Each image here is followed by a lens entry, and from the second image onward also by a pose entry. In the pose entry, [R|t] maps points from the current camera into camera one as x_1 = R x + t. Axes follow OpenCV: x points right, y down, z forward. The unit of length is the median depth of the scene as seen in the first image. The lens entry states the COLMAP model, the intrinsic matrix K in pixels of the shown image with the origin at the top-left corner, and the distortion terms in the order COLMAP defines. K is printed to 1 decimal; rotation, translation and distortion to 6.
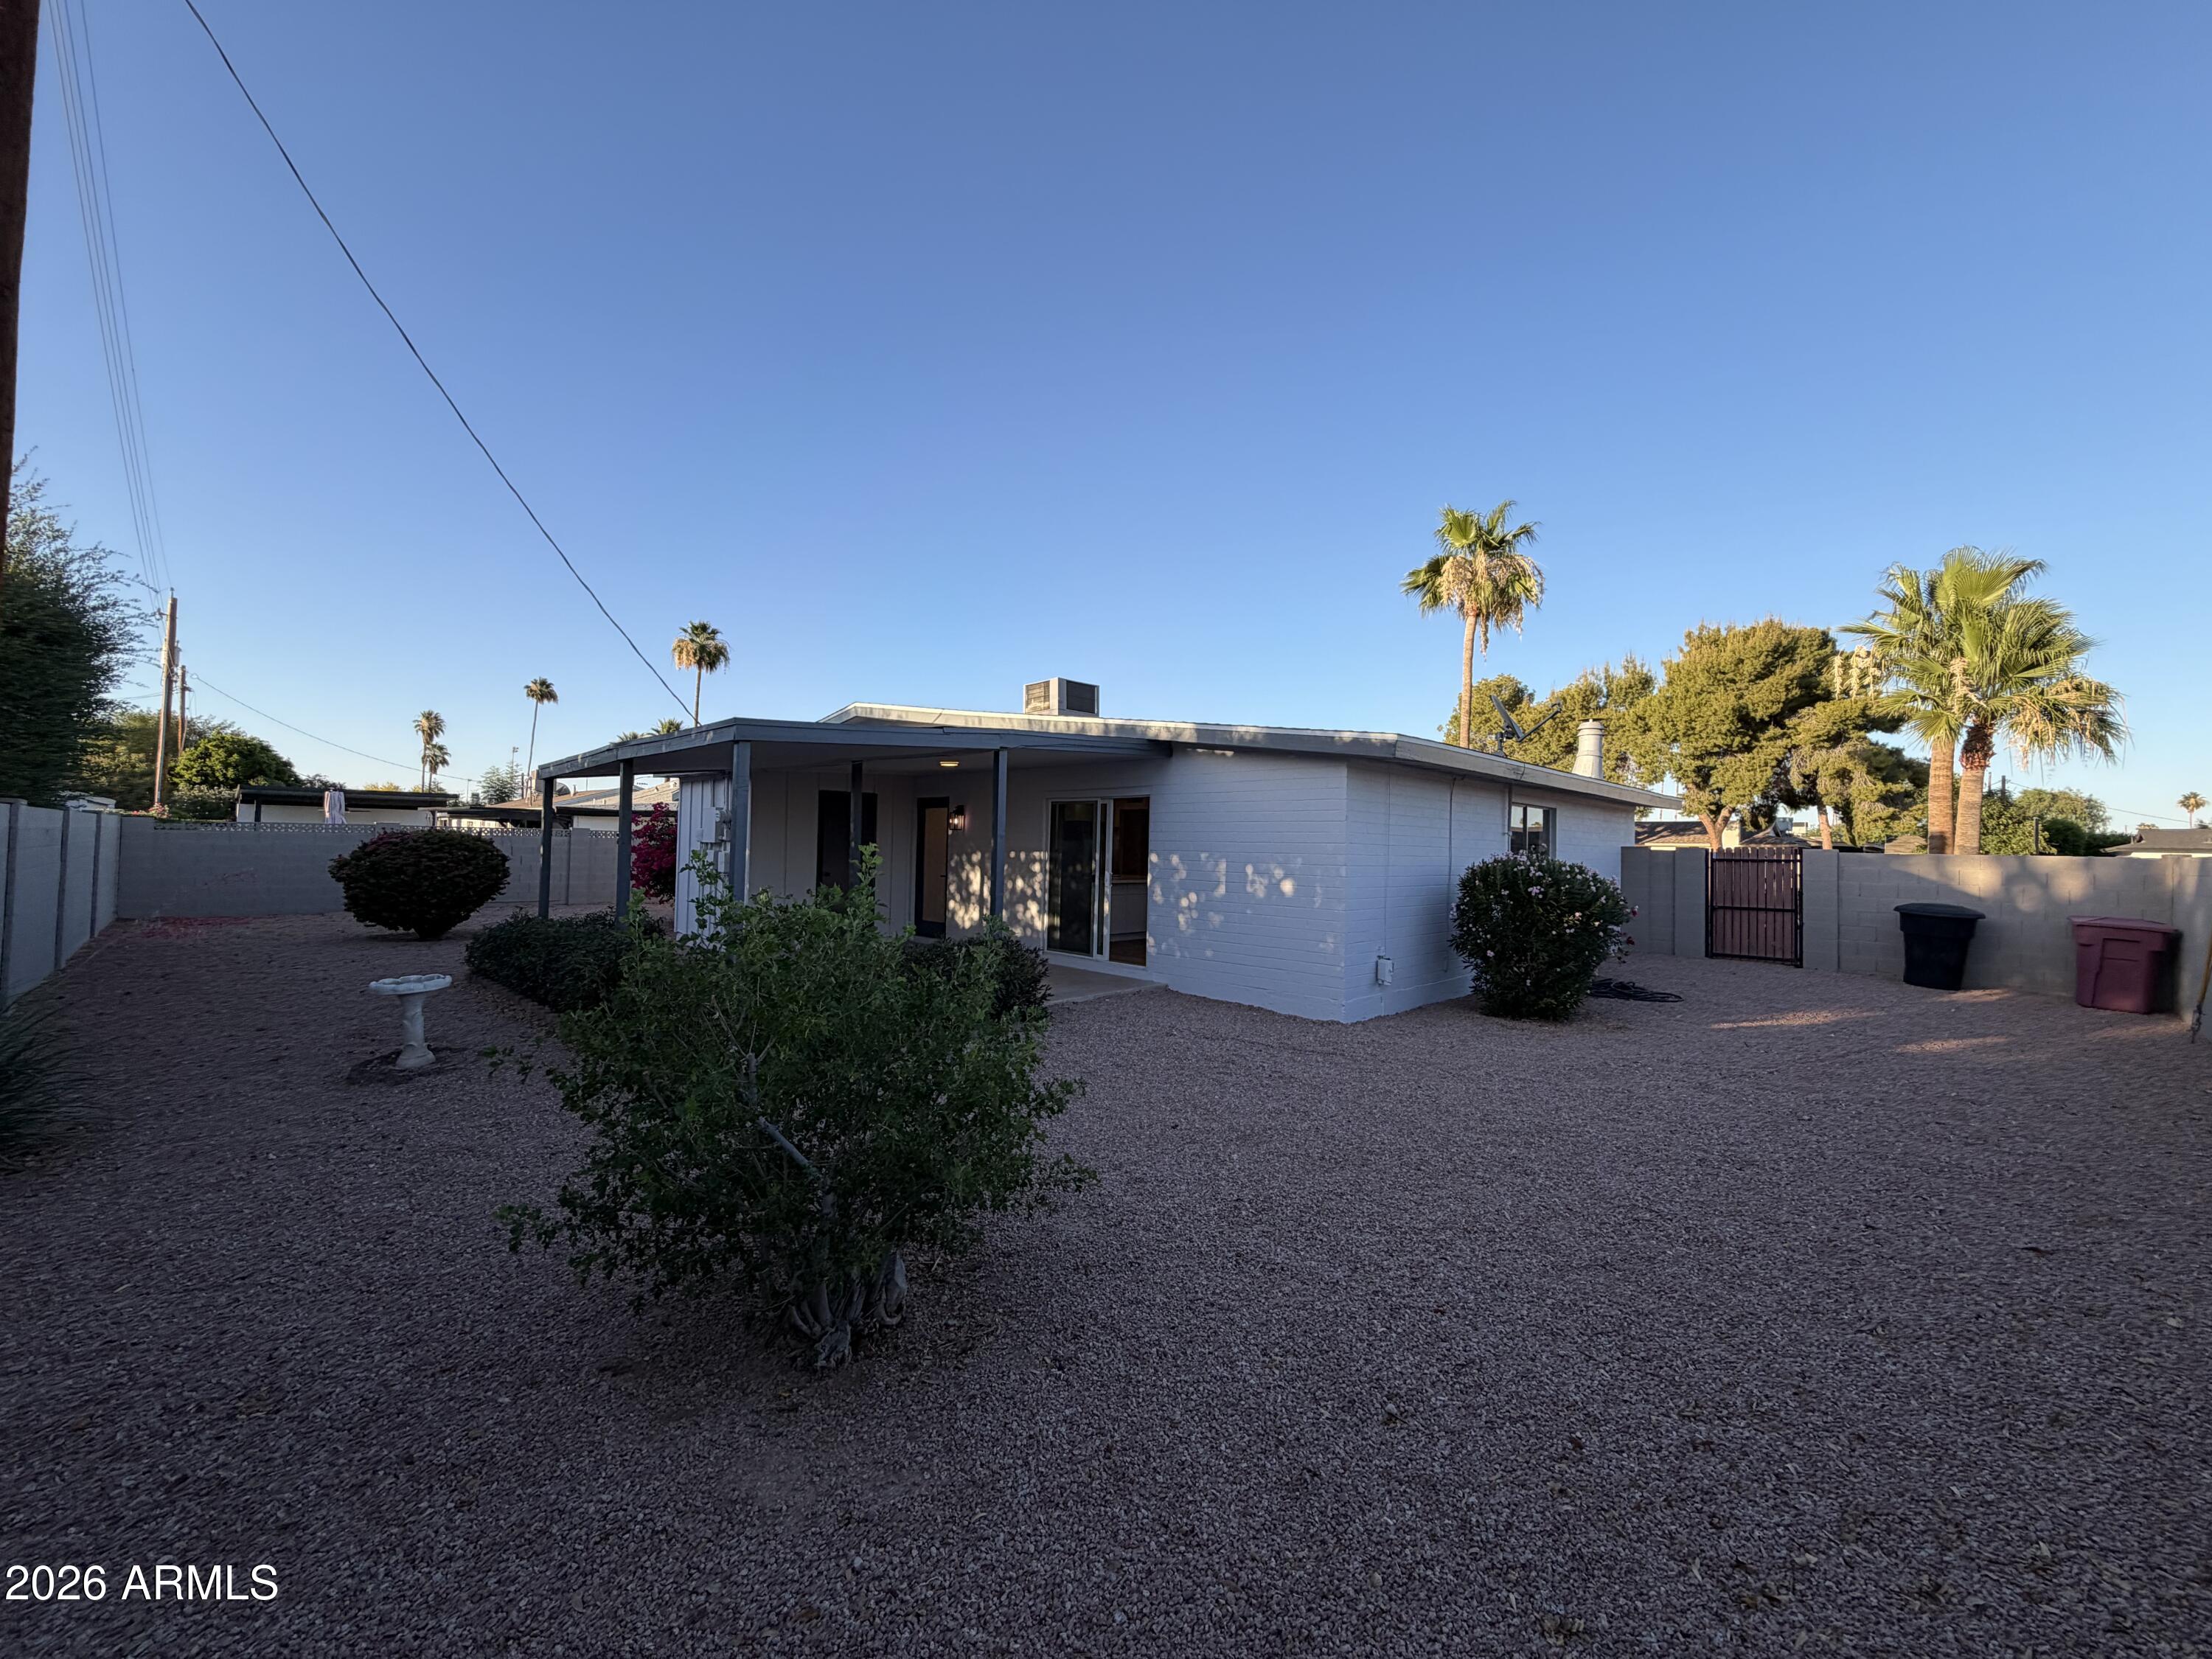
lens RADIAL K [[881.3, 0, 1099.8], [0, 881.3, 830.7], [0, 0, 1]] dist [0.002331, -0.000096]
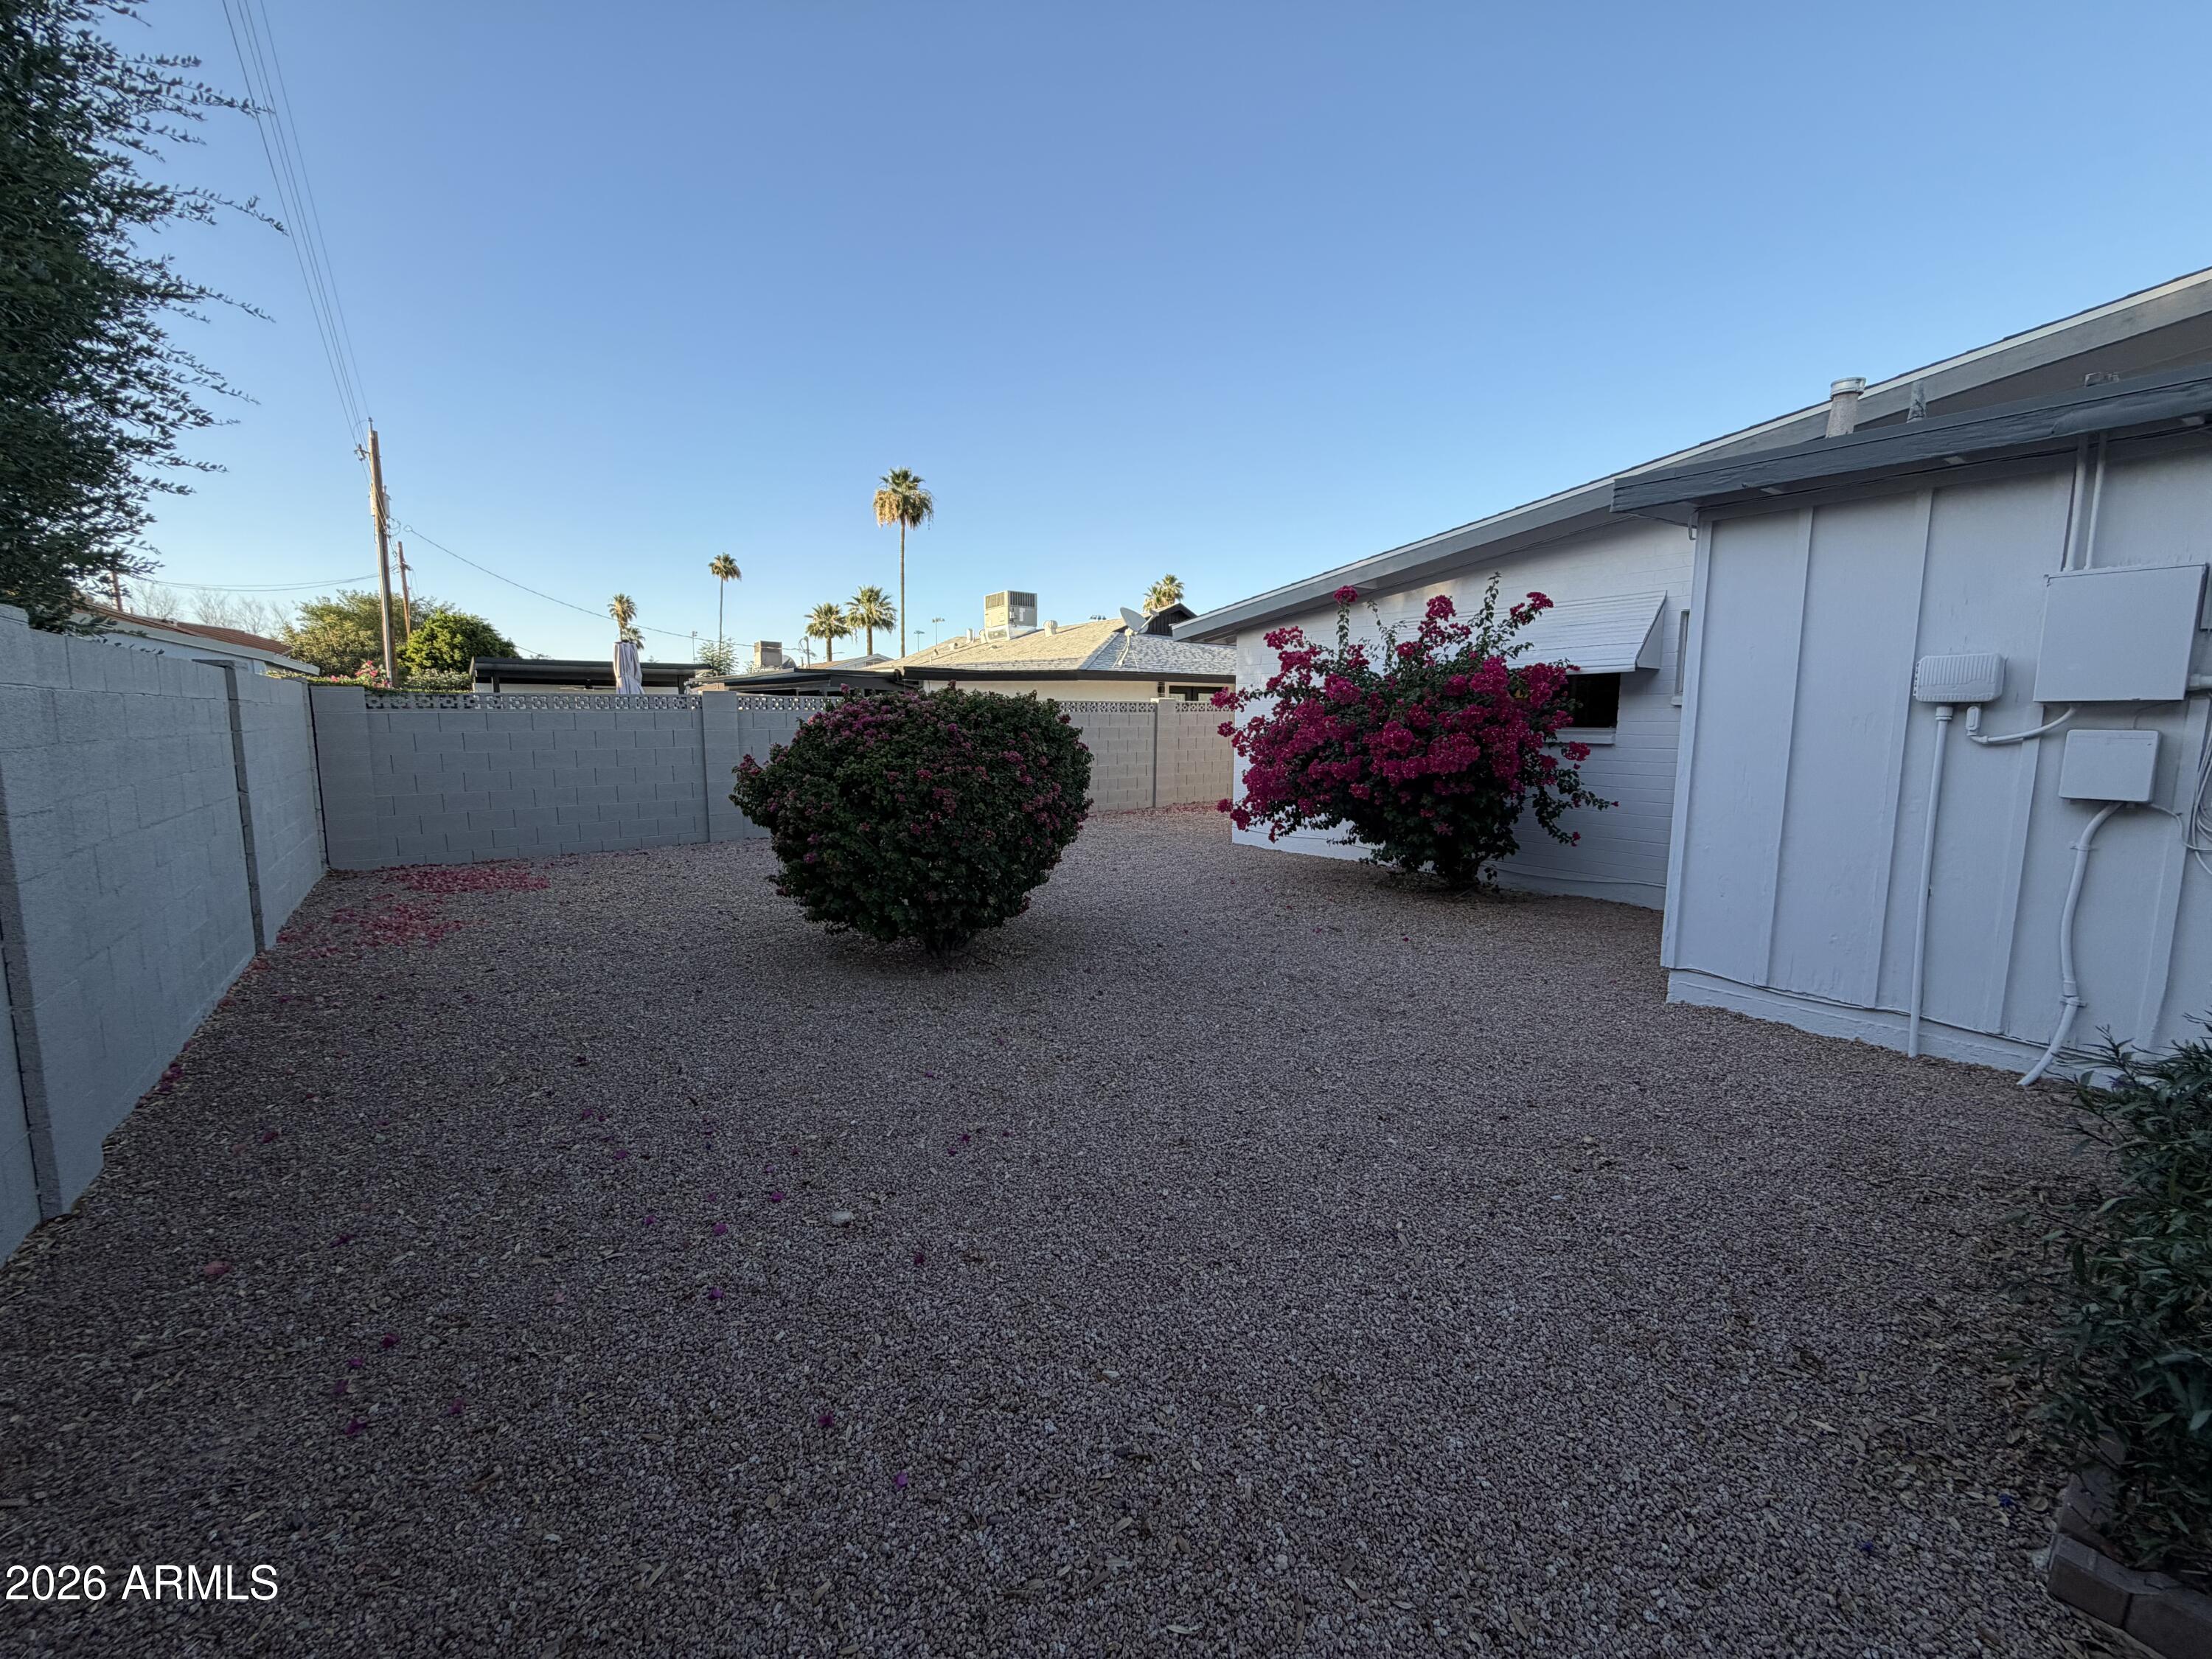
lens RADIAL K [[881.3, 0, 1102.3], [0, 881.3, 825.6], [0, 0, 1]] dist [0.002331, -0.000096]
pose [[0.988324, -0.001571, -0.152356, -0.164866], [0.022517, 0.990473, 0.135855, 0.001851], [0.150692, -0.137700, 0.978944, 0.160792]]
